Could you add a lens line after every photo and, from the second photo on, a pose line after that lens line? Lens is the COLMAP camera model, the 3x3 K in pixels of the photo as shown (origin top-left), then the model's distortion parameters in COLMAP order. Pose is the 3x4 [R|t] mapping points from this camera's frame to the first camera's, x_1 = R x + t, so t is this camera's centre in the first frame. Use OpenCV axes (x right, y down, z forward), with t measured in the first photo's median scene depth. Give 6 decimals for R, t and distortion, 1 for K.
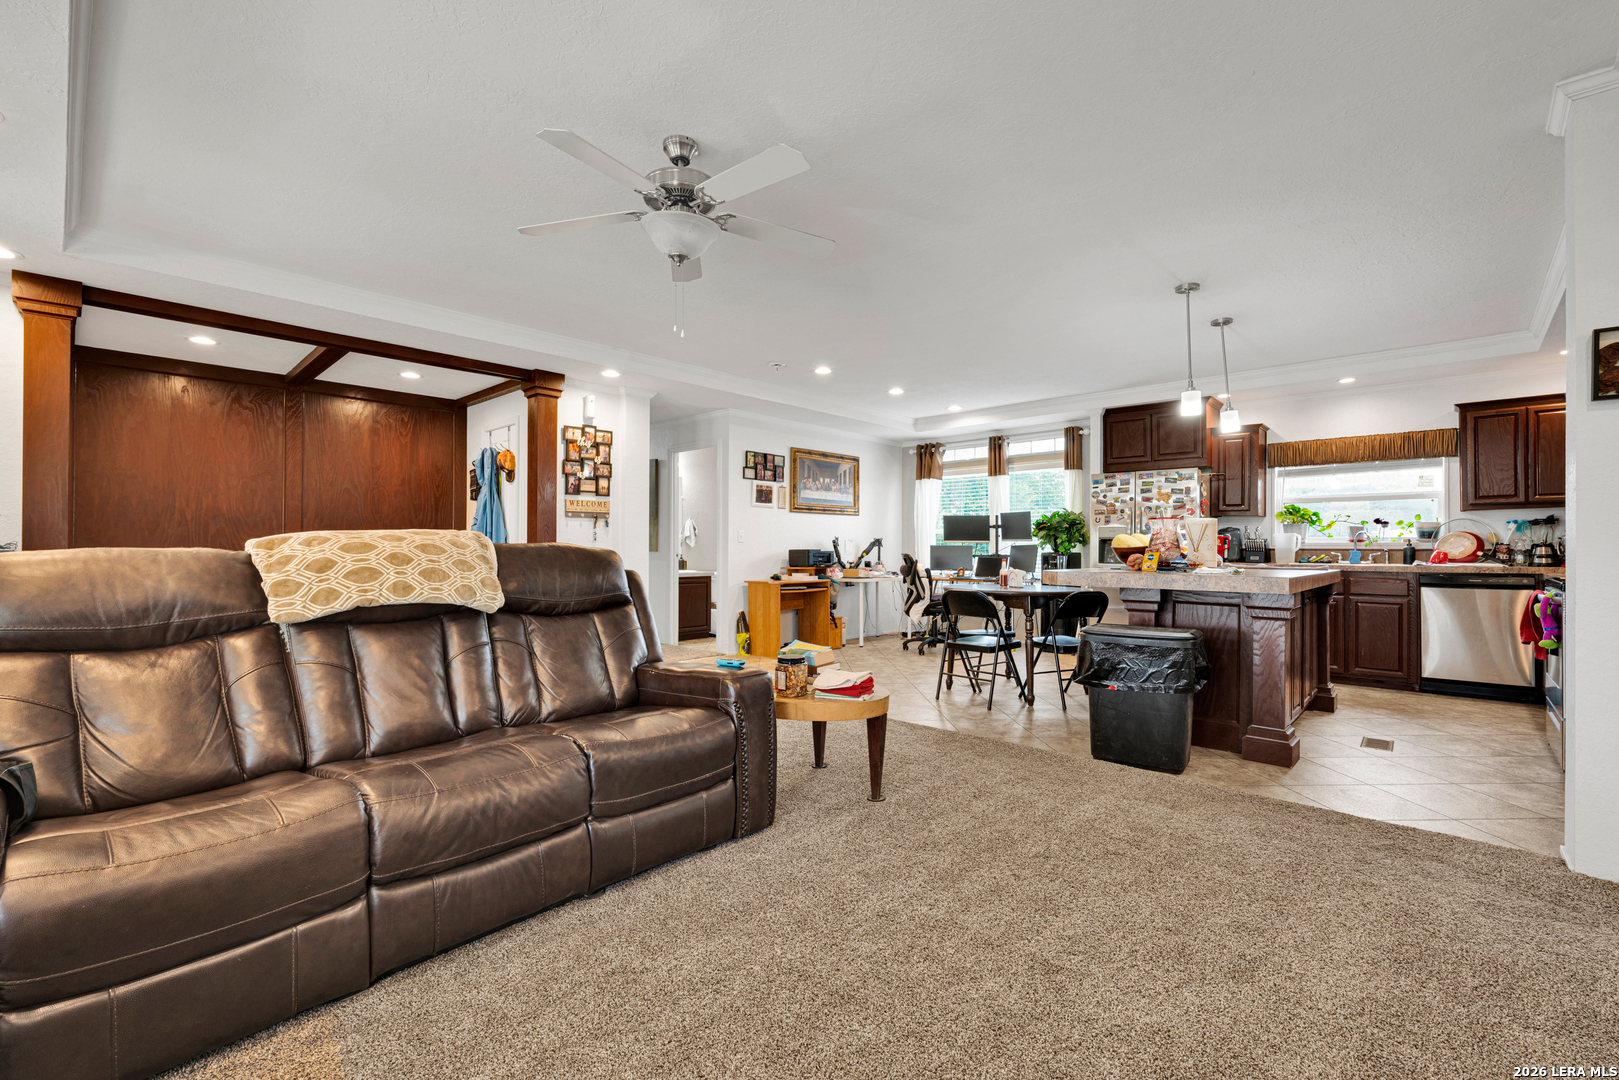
lens RADIAL K [[707.5, 0, 805.3], [0, 707.5, 540.8], [0, 0, 1]] dist [-0.010509, 0.000468]
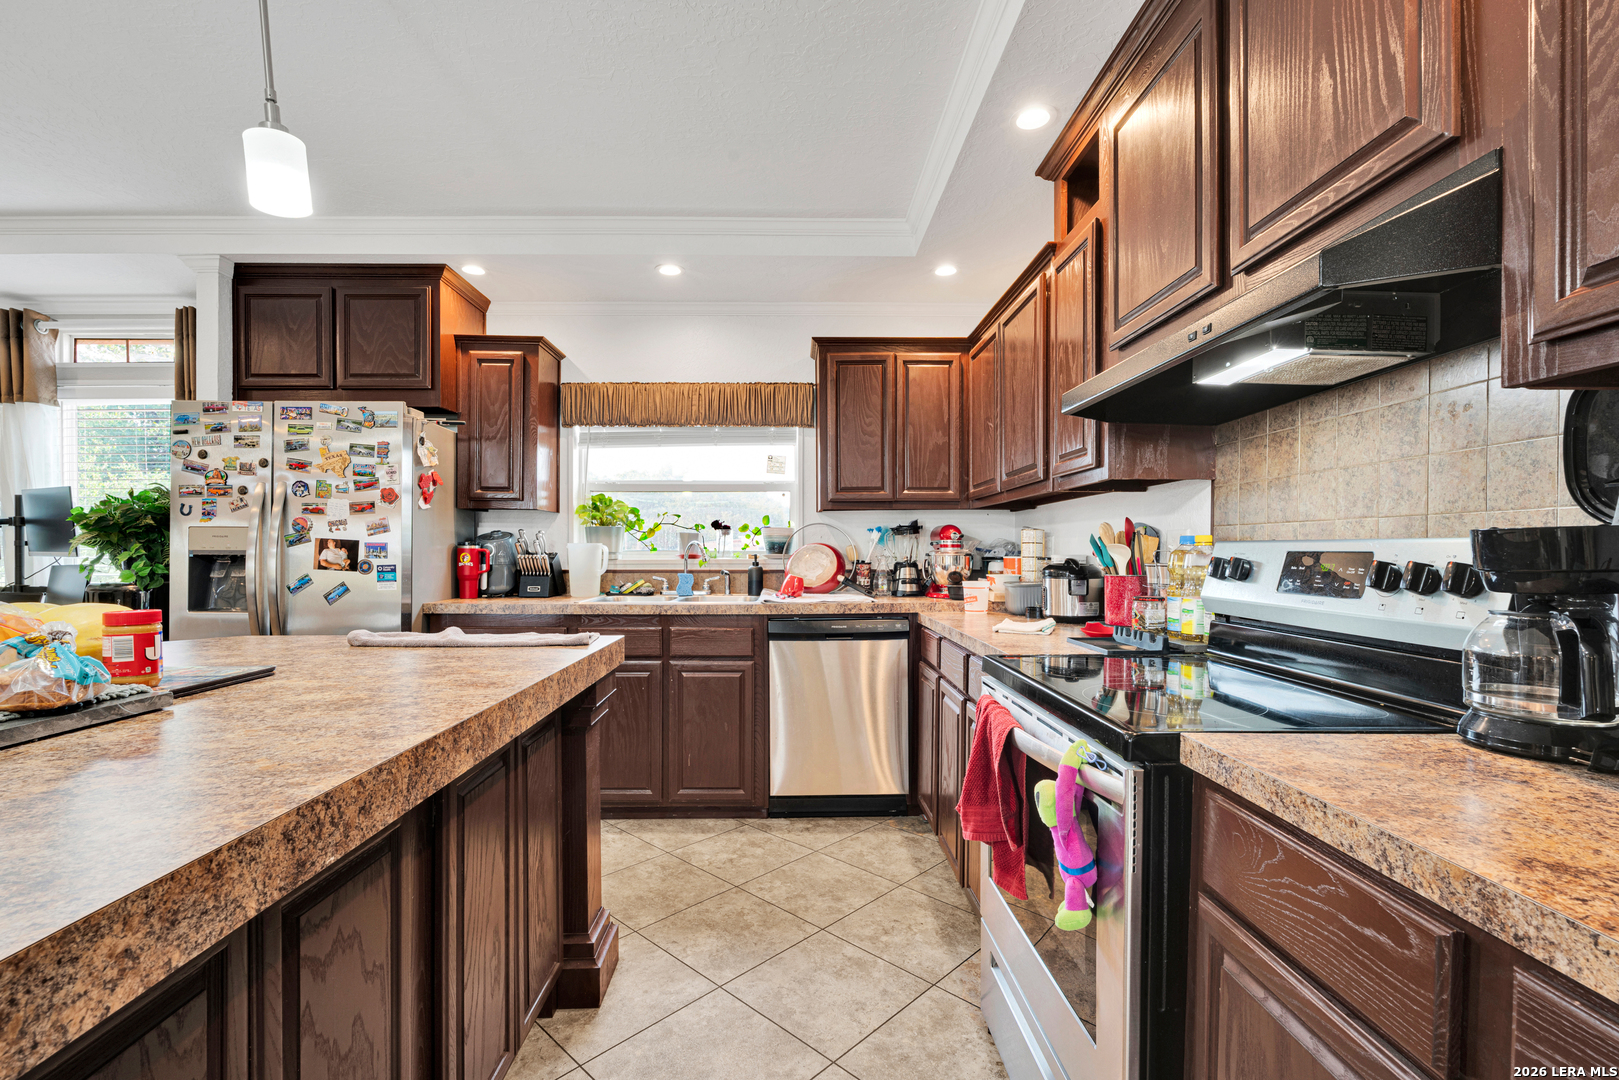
lens RADIAL K [[710.0, 0, 799.4], [0, 710.0, 557.0], [0, 0, 1]] dist [-0.009367, 0.000102]
pose [[0.723052, -0.010264, 0.690717, 0.357139], [-0.004110, 0.999808, 0.019159, -0.009813], [-0.690781, -0.016691, 0.722871, 0.408099]]
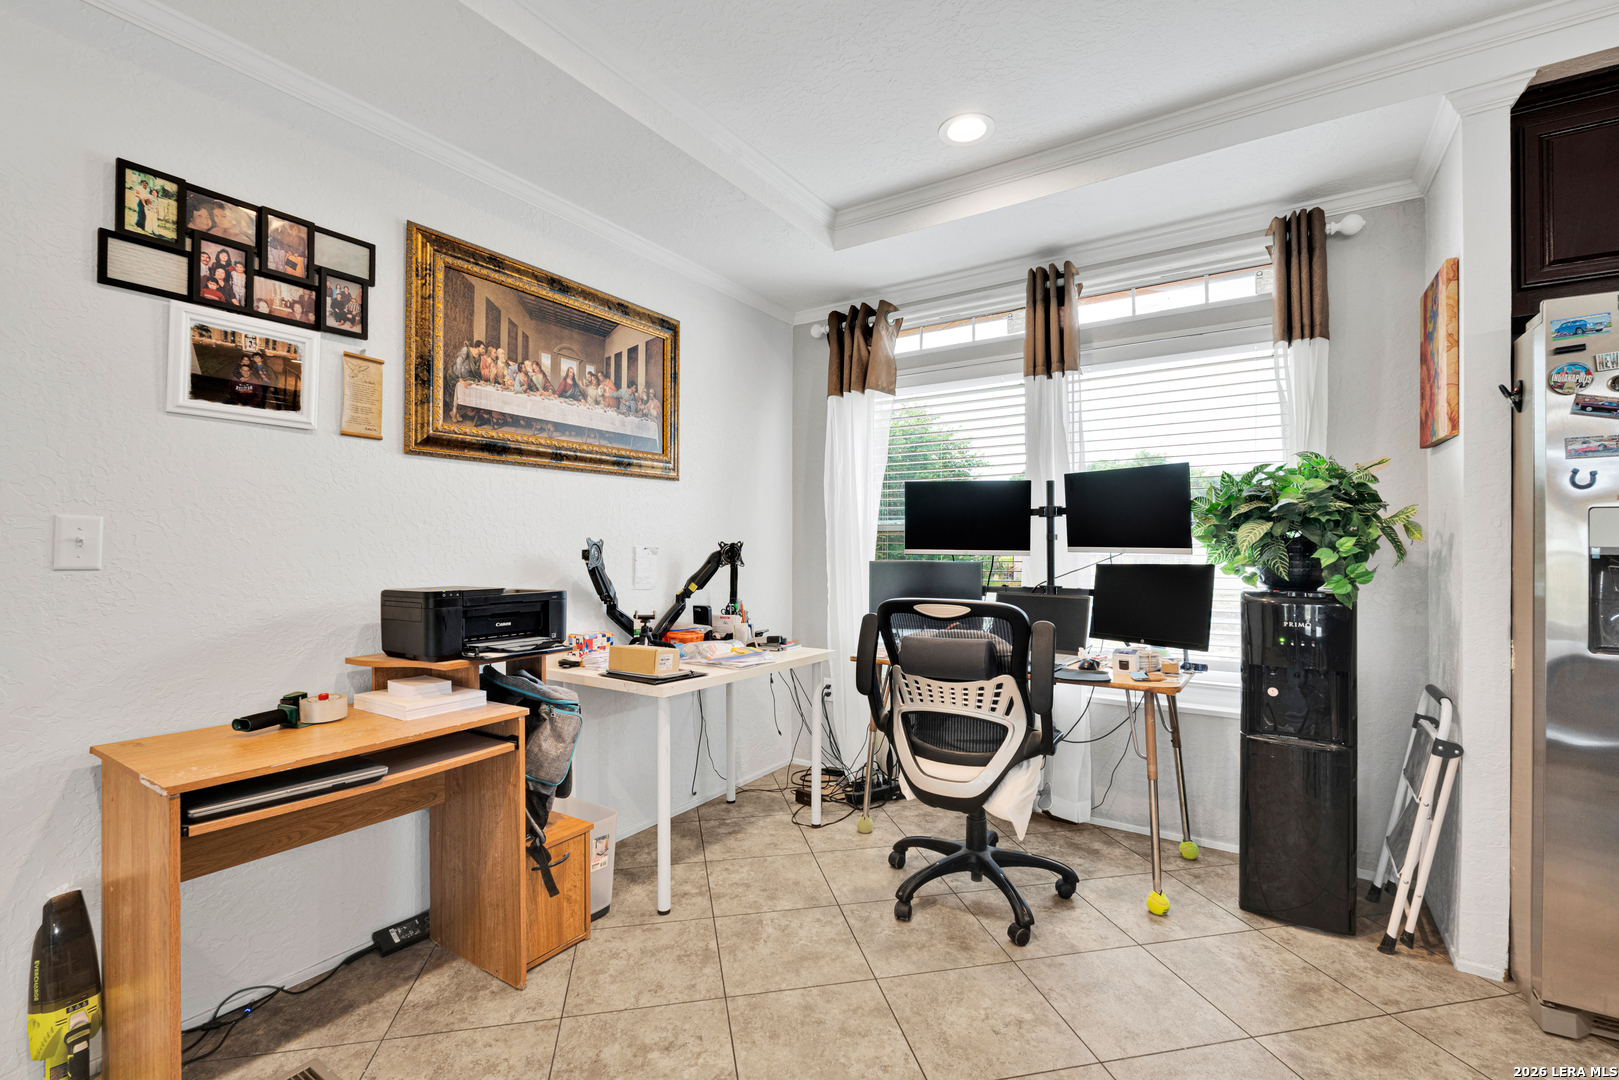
lens RADIAL K [[707.5, 0, 805.3], [0, 707.5, 540.8], [0, 0, 1]] dist [-0.010509, 0.000468]
pose [[0.986007, -0.001384, 0.166696, 0.093402], [0.000226, 0.999976, 0.006971, -0.008376], [-0.166702, -0.006836, 0.985984, 0.739498]]
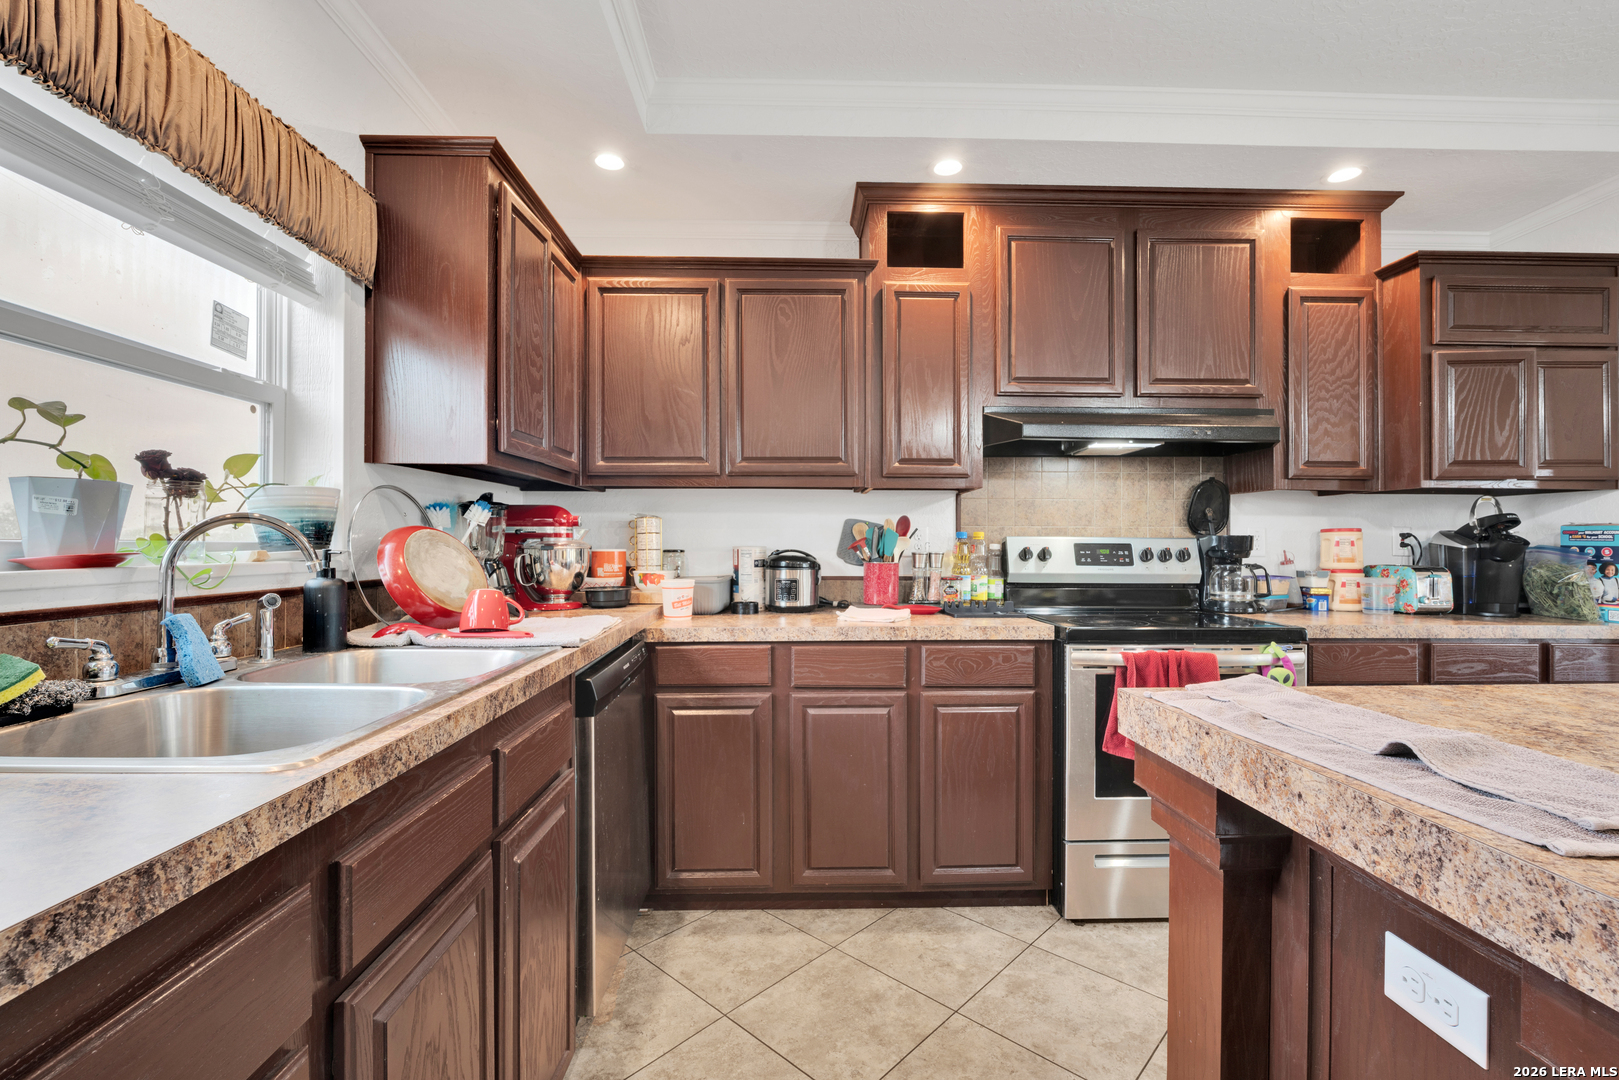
lens RADIAL K [[707.5, 0, 805.3], [0, 707.5, 540.8], [0, 0, 1]] dist [-0.010509, 0.000468]
pose [[-0.697318, -0.004635, 0.716747, 0.434460], [-0.011977, 0.999915, -0.005186, -0.005568], [-0.716662, -0.012201, -0.697314, 0.824348]]
